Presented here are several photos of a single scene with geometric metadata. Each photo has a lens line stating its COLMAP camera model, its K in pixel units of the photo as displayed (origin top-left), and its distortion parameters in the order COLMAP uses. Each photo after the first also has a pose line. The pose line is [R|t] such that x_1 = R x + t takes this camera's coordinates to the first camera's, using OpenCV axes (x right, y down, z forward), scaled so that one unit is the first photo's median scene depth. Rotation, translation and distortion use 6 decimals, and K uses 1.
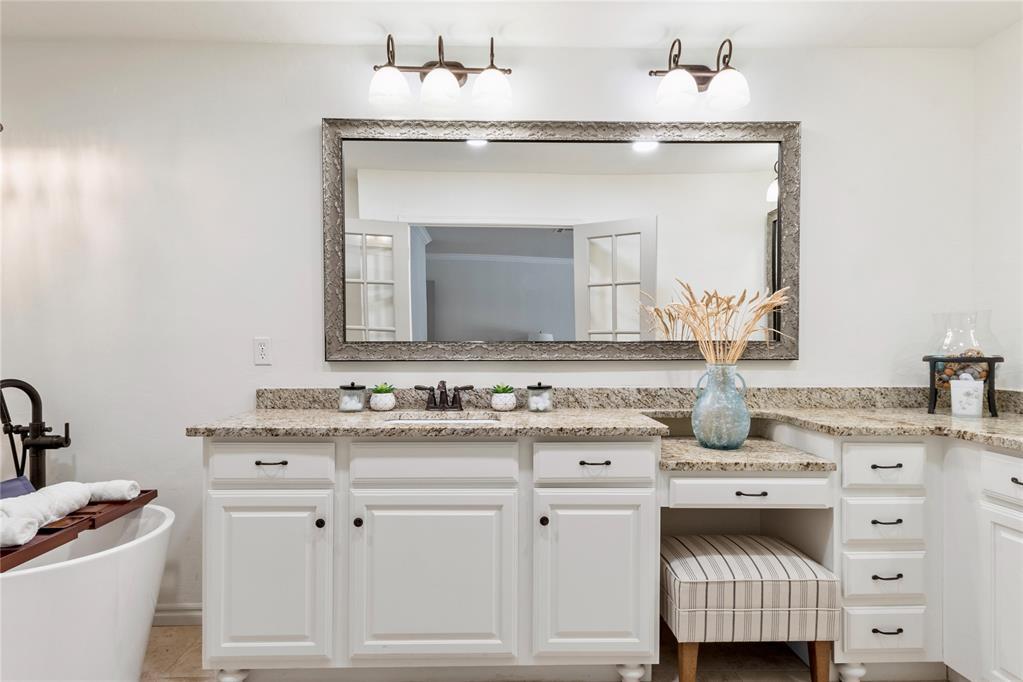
lens RADIAL K [[553.3, 0, 514.4], [0, 553.3, 360.6], [0, 0, 1]] dist [0.003353, 0.000027]
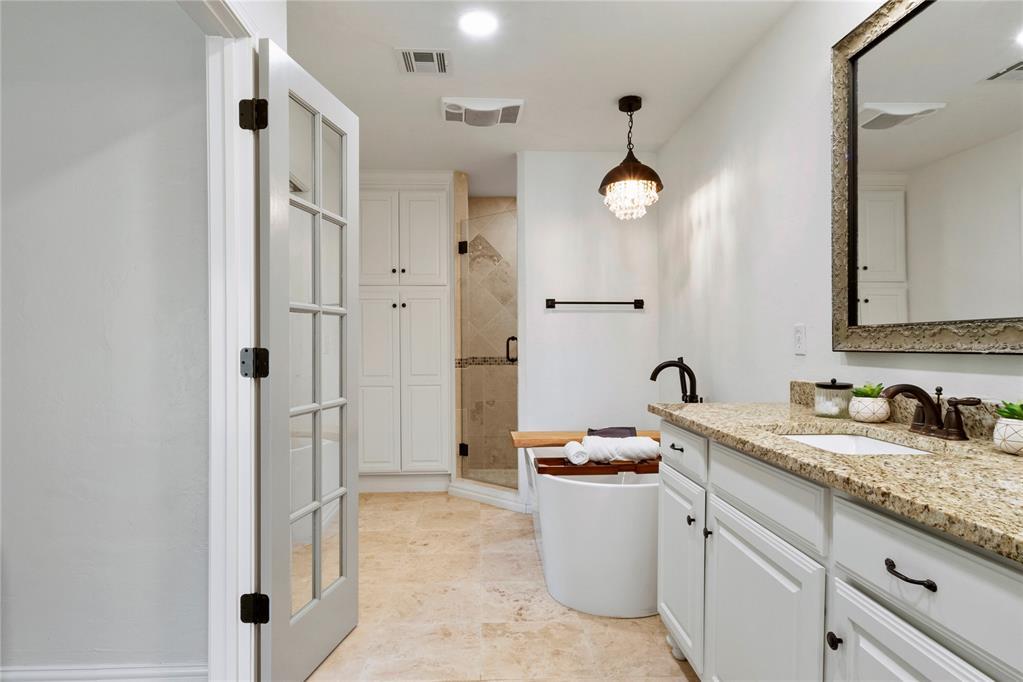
lens RADIAL K [[590.1, 0, 510.2], [0, 590.1, 361.2], [0, 0, 1]] dist [-0.000641, -0.000557]
pose [[0.013806, 0.028111, -0.999509, 0.519391], [-0.017185, 0.999464, 0.027872, -0.000321], [0.999757, 0.016792, 0.014282, 0.540999]]
